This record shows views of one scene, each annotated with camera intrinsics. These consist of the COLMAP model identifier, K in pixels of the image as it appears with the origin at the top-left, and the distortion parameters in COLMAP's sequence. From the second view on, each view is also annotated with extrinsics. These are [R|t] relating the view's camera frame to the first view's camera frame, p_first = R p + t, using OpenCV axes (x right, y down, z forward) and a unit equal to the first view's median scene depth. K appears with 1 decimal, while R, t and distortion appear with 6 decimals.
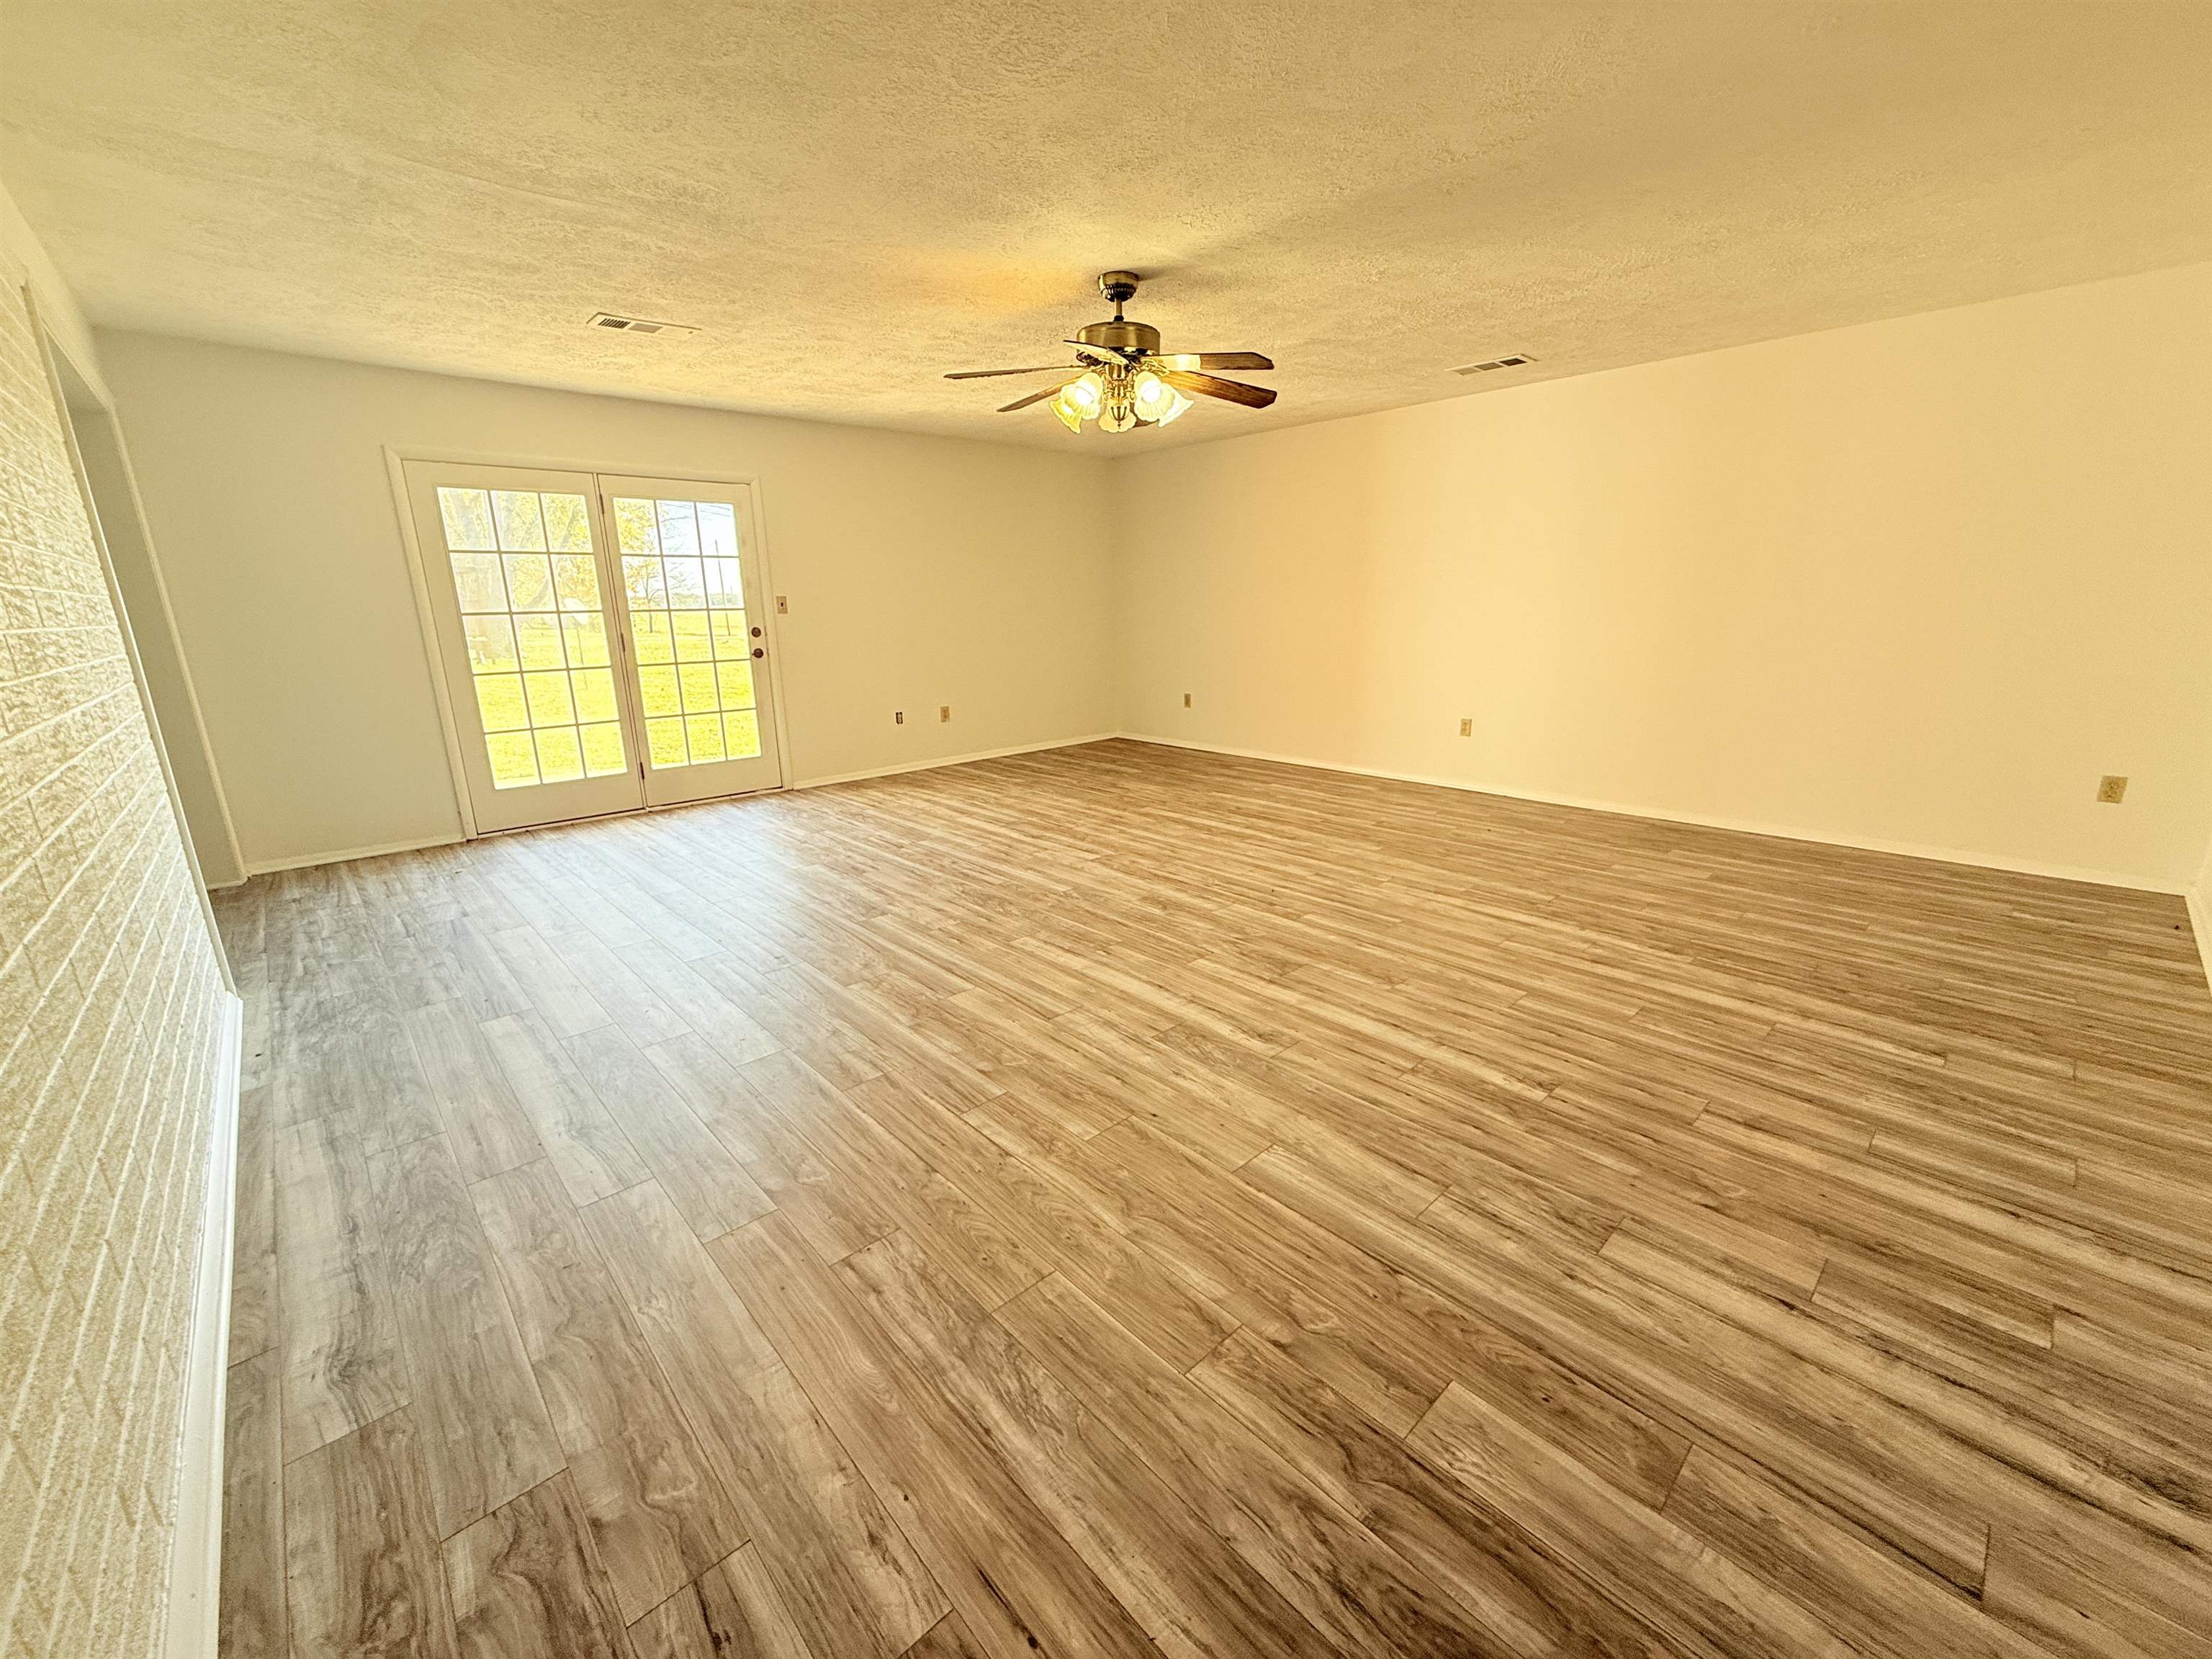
lens RADIAL K [[879.6, 0, 1103.3], [0, 879.6, 830.0], [0, 0, 1]] dist [-0.001993, -0.000186]
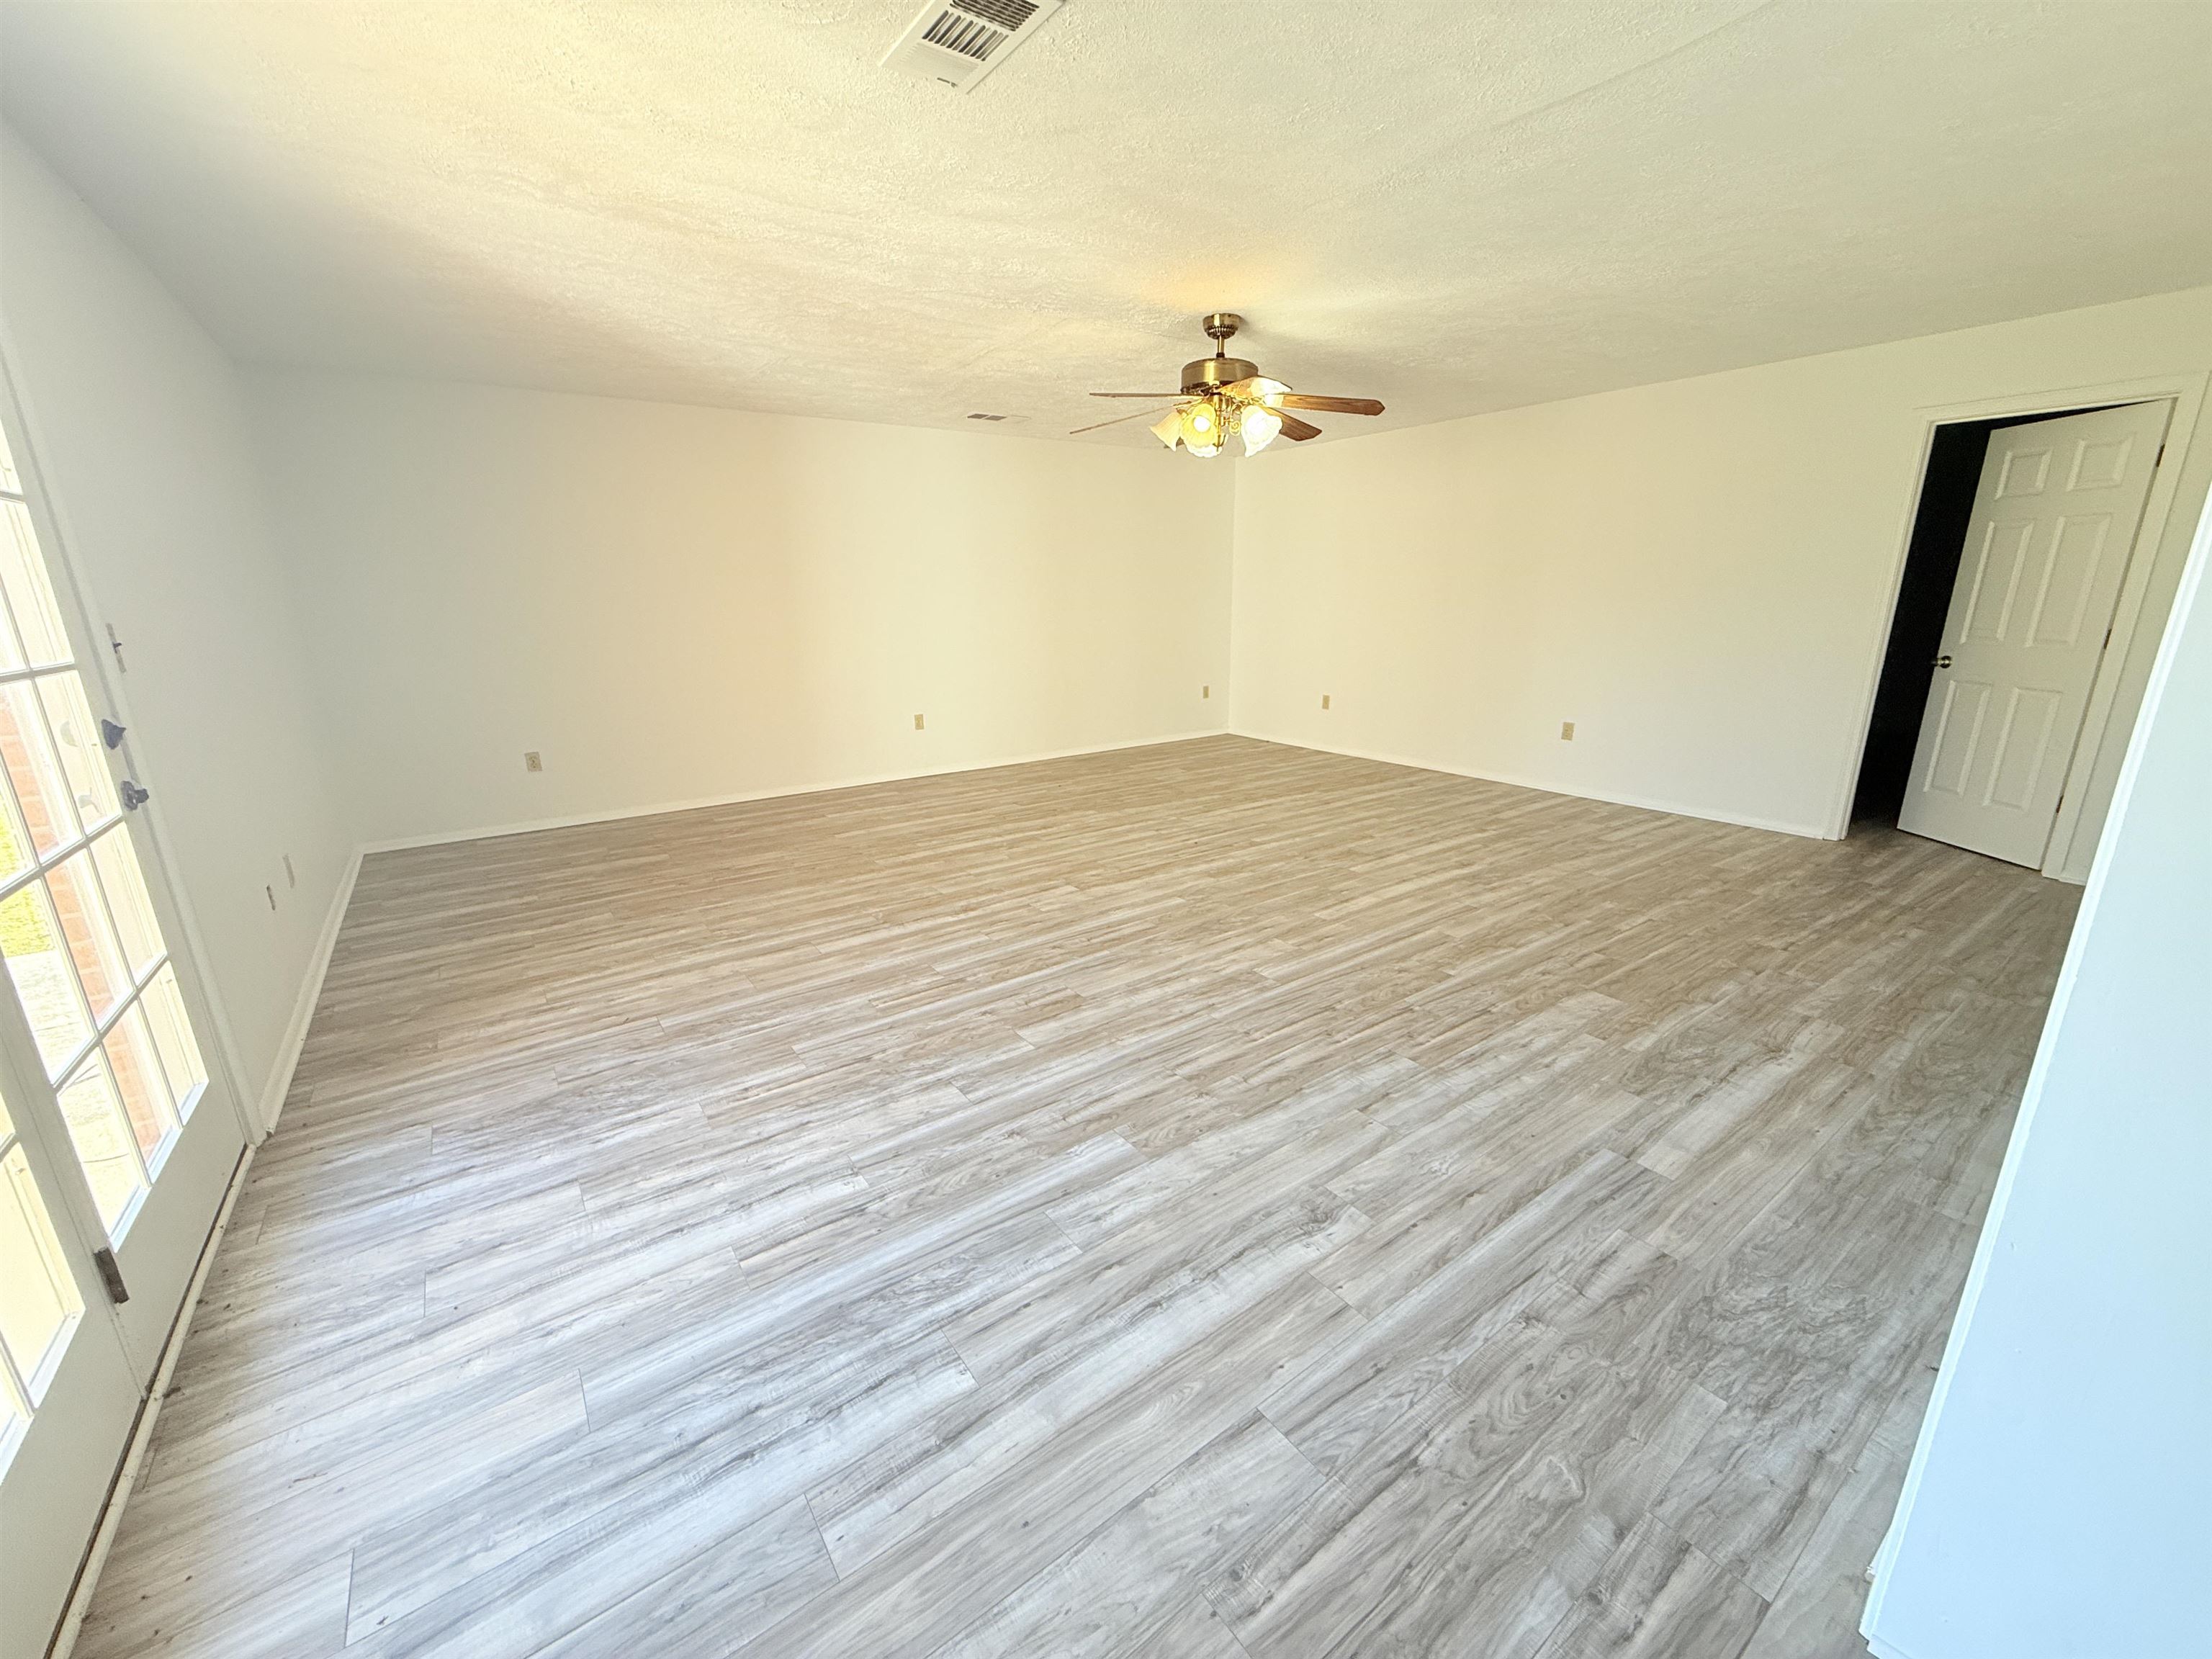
lens RADIAL K [[879.6, 0, 1103.3], [0, 879.6, 830.0], [0, 0, 1]] dist [-0.001993, -0.000186]
pose [[0.130488, -0.253552, 0.958480, -1.030644], [0.263458, 0.940857, 0.213023, -0.252205], [-0.955805, 0.224722, 0.189570, 0.913783]]
